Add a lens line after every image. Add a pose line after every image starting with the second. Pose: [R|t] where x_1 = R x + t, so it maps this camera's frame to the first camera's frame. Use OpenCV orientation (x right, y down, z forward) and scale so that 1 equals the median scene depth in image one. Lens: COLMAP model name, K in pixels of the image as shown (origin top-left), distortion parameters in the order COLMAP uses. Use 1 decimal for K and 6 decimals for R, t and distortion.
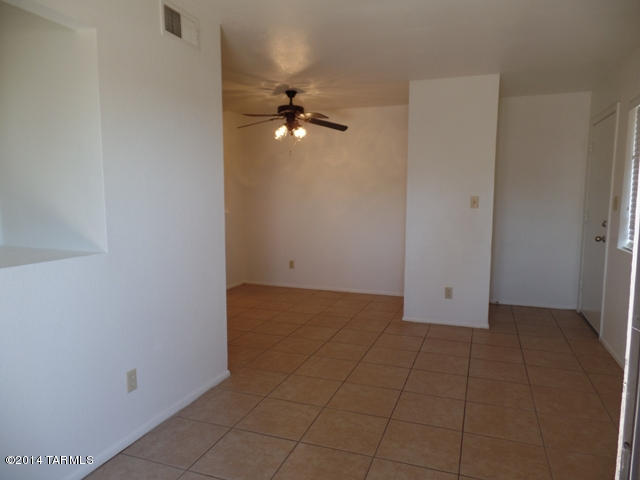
lens RADIAL K [[434.8, 0, 320.8], [0, 434.8, 239.6], [0, 0, 1]] dist [0.000546, -0.001093]
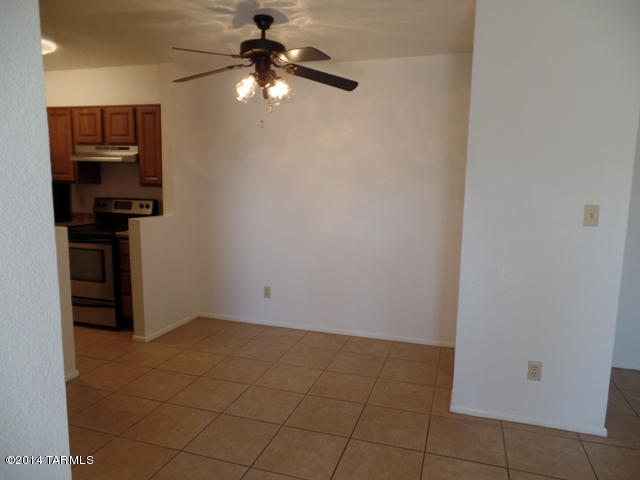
lens RADIAL K [[434.8, 0, 319.9], [0, 434.8, 240.9], [0, 0, 1]] dist [0.000546, -0.001093]
pose [[0.999197, 0.006129, 0.039591, -0.013873], [-0.007530, 0.999347, 0.035326, -0.061999], [-0.039349, -0.035596, 0.998591, 0.399991]]
